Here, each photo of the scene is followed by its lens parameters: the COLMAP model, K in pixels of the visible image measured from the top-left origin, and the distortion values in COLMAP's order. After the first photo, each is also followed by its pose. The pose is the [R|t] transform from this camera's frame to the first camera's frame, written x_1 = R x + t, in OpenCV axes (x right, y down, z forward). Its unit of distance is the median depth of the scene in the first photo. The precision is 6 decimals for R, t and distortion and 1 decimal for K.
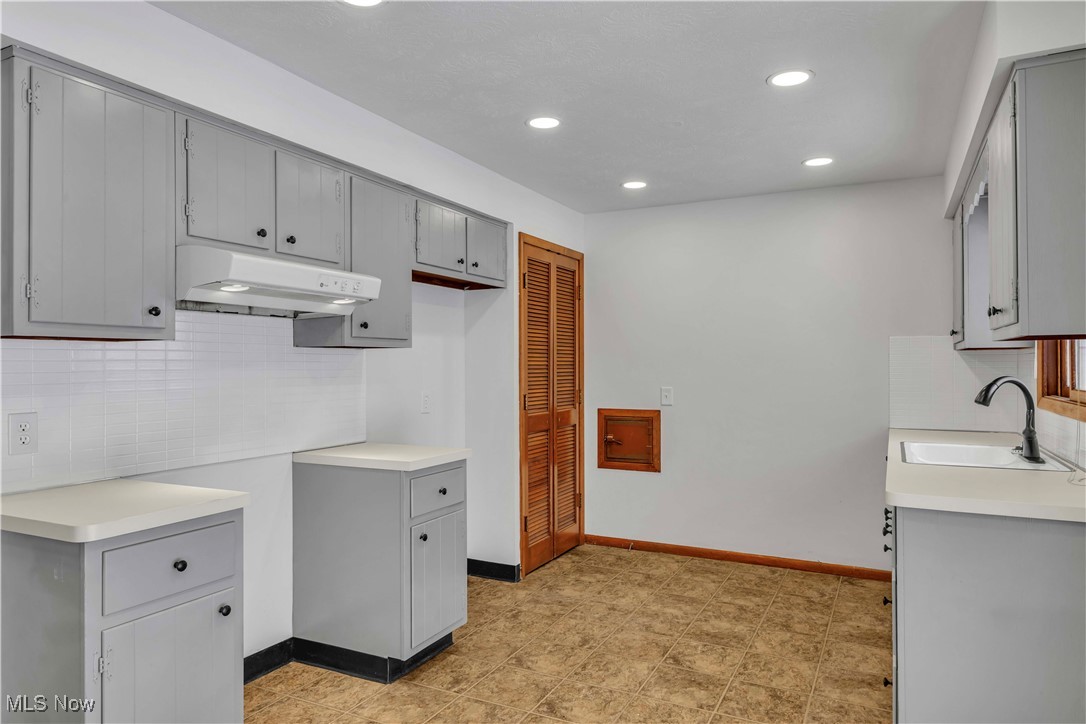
lens RADIAL K [[680.8, 0, 543.0], [0, 680.8, 362.0], [0, 0, 1]] dist [0.024469, -0.000541]
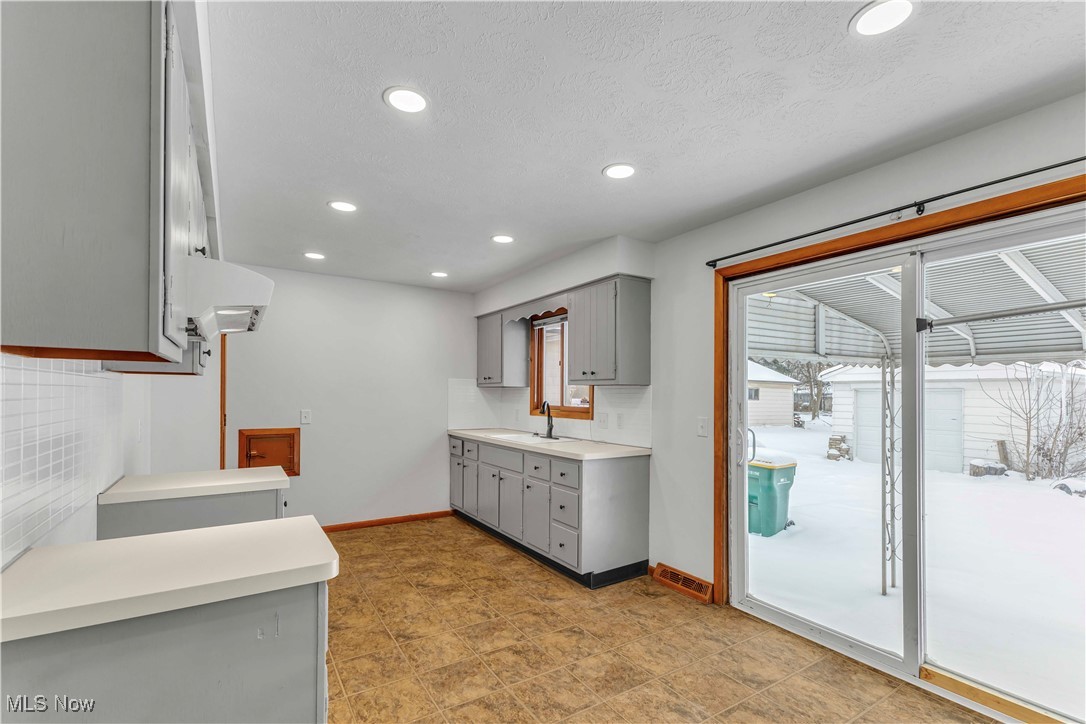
lens RADIAL K [[481.6, 0, 528.2], [0, 481.6, 390.5], [0, 0, 1]] dist [0.001885, 0.000031]
pose [[0.526116, 0.013069, 0.850312, -0.559227], [-0.012997, 0.999889, -0.007326, 0.000529], [-0.850314, -0.007197, 0.526227, 0.209025]]
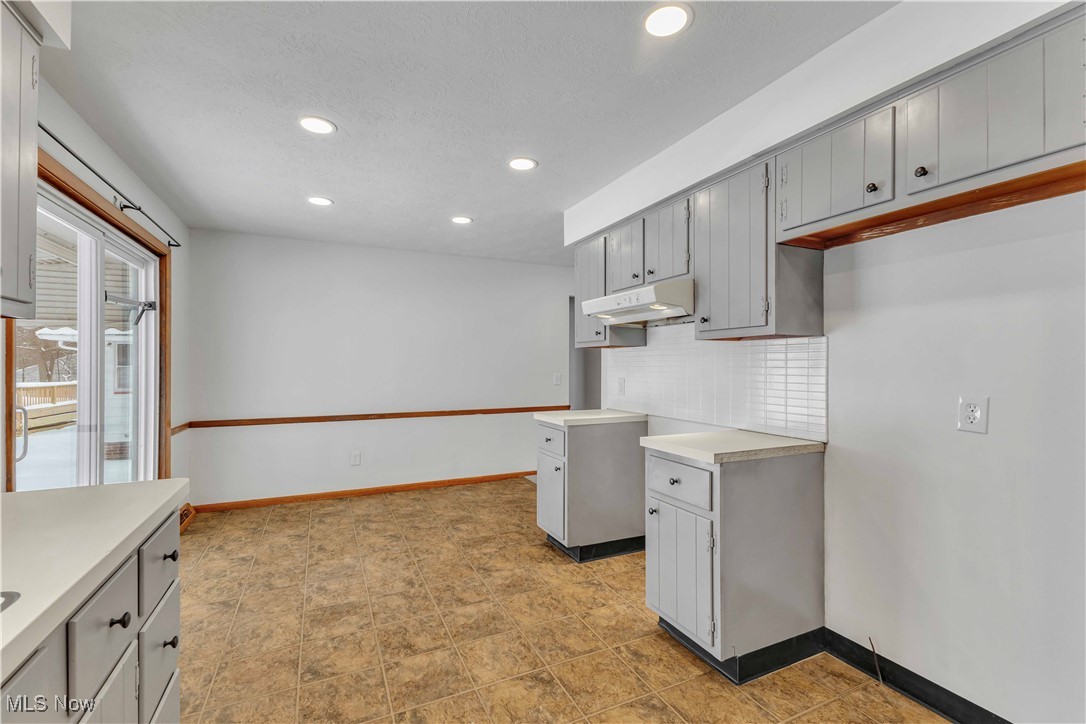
lens RADIAL K [[479.1, 0, 543.0], [0, 479.1, 362.0], [0, 0, 1]] dist [0.010517, 0.000064]
pose [[-0.611030, 0.003235, -0.791601, 0.467687], [0.008238, 0.999963, -0.002273, 0.016672], [0.791565, -0.007910, -0.611034, 1.152108]]
